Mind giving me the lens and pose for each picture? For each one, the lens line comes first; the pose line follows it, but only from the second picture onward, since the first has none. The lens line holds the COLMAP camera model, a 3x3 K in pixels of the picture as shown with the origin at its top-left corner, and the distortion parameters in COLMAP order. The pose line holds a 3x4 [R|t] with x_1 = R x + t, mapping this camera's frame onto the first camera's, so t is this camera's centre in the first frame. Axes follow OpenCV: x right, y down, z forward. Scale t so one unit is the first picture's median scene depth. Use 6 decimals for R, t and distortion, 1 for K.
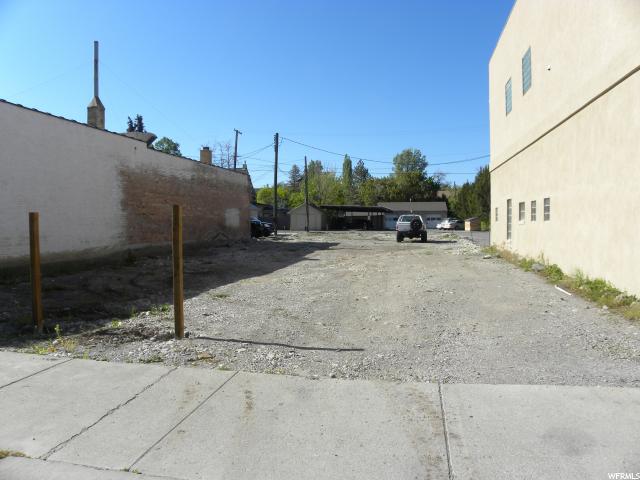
lens RADIAL K [[498.8, 0, 319.6], [0, 498.8, 237.2], [0, 0, 1]] dist [-0.091256, -0.000438]
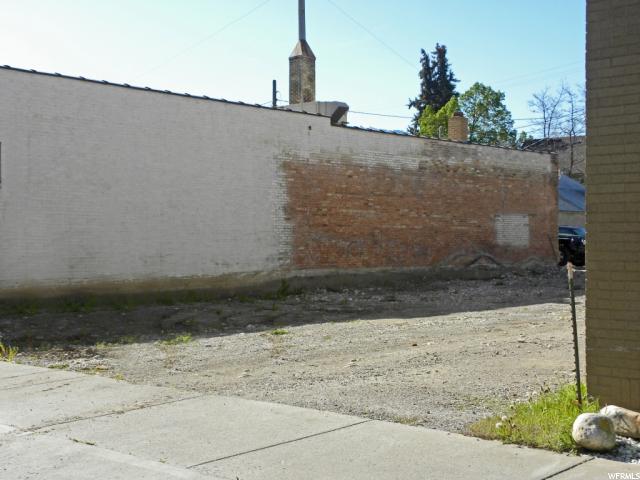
lens RADIAL K [[954.6, 0, 320.4], [0, 954.6, 240.5], [0, 0, 1]] dist [0.158525, 0.000000]
pose [[0.879895, 0.002303, -0.475163, 0.229283], [-0.015615, 0.999588, -0.024070, 0.004542], [0.474912, 0.028599, 0.879569, -0.126845]]
